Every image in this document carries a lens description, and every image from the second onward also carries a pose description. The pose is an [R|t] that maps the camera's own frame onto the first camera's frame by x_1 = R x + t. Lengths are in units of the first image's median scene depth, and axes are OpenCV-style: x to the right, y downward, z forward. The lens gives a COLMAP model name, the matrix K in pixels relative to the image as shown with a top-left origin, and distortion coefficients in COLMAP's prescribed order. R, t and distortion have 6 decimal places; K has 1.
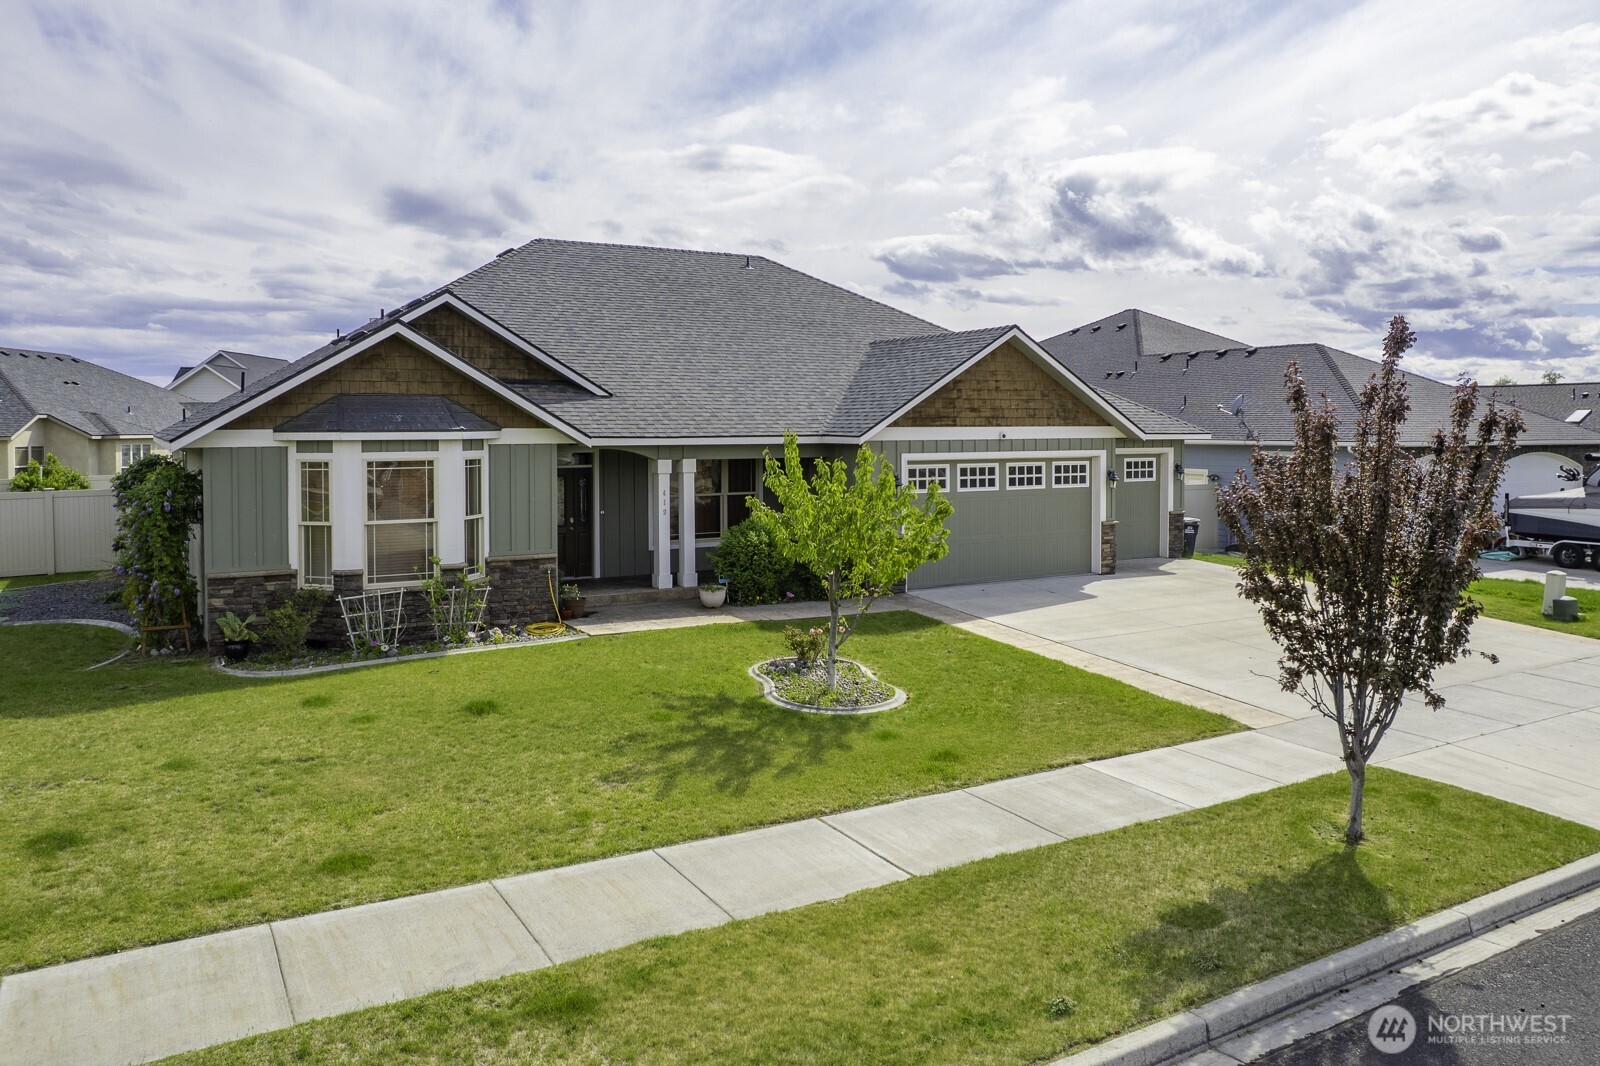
lens RADIAL K [[1076.5, 0, 800.9], [0, 1076.5, 430.2], [0, 0, 1]] dist [-0.014544, -0.000114]
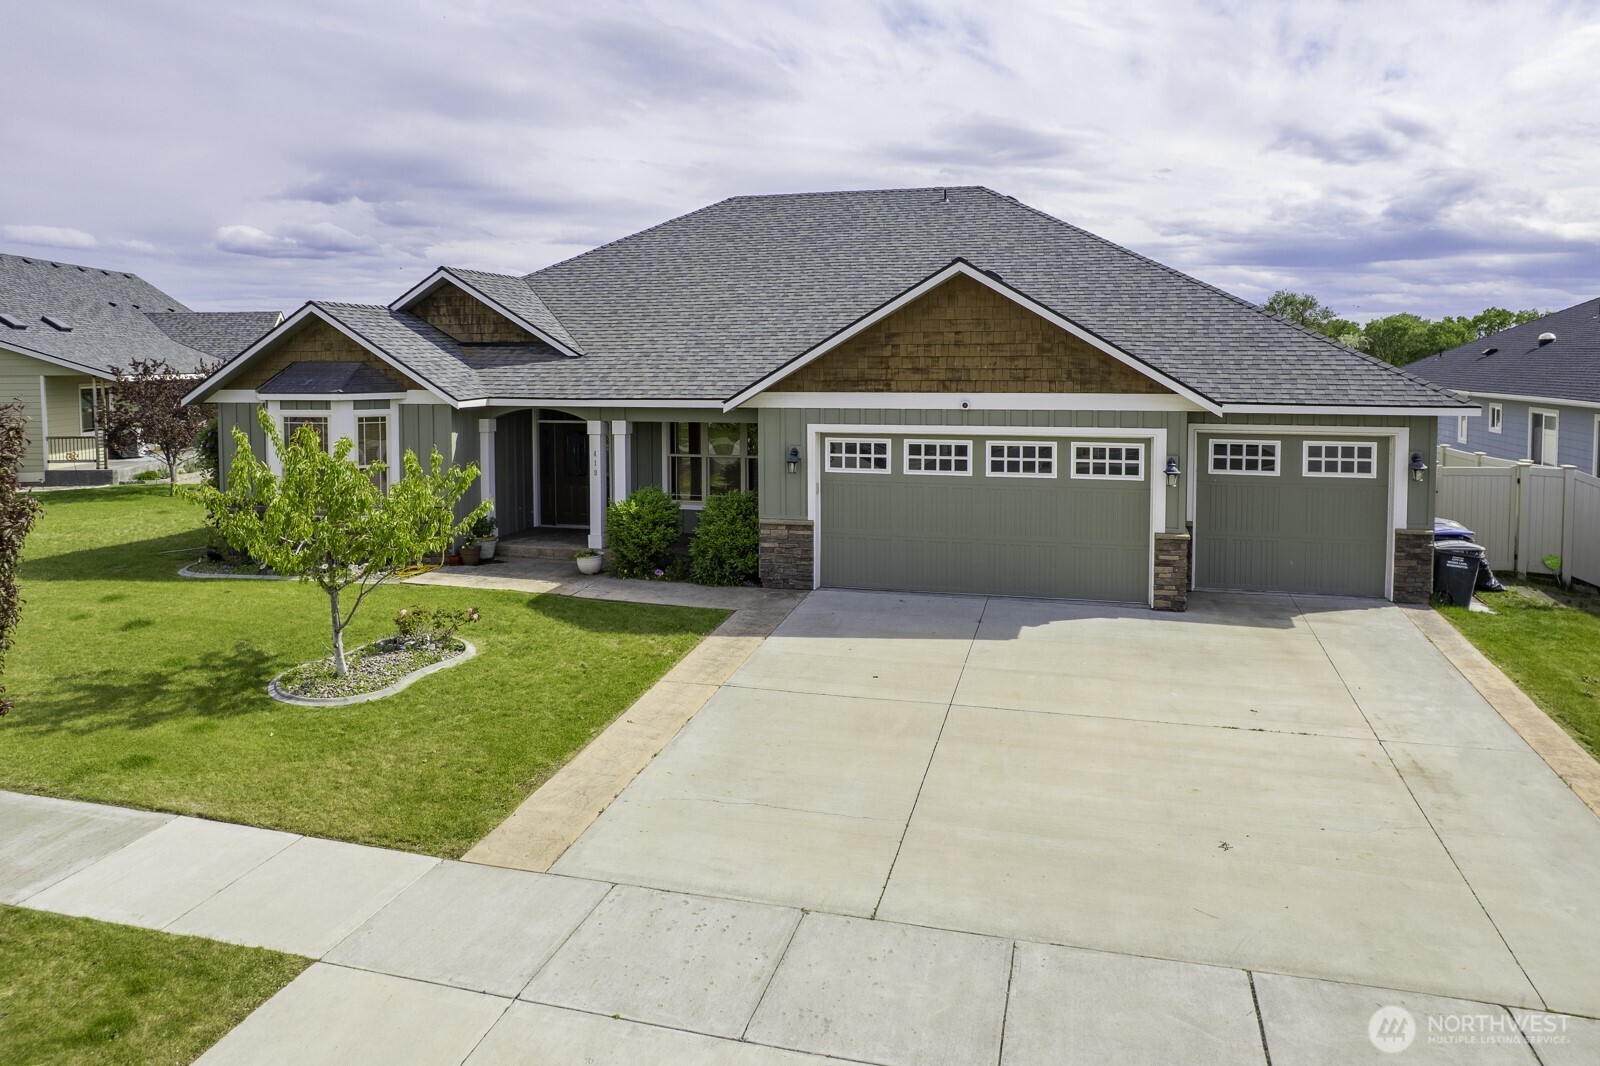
lens RADIAL K [[1076.5, 0, 800.9], [0, 1076.5, 430.2], [0, 0, 1]] dist [-0.014544, -0.000114]
pose [[0.706092, 0.048880, -0.706431, 0.635813], [0.000448, 0.997584, 0.069472, -0.029521], [0.708120, -0.049370, 0.704364, 0.382676]]
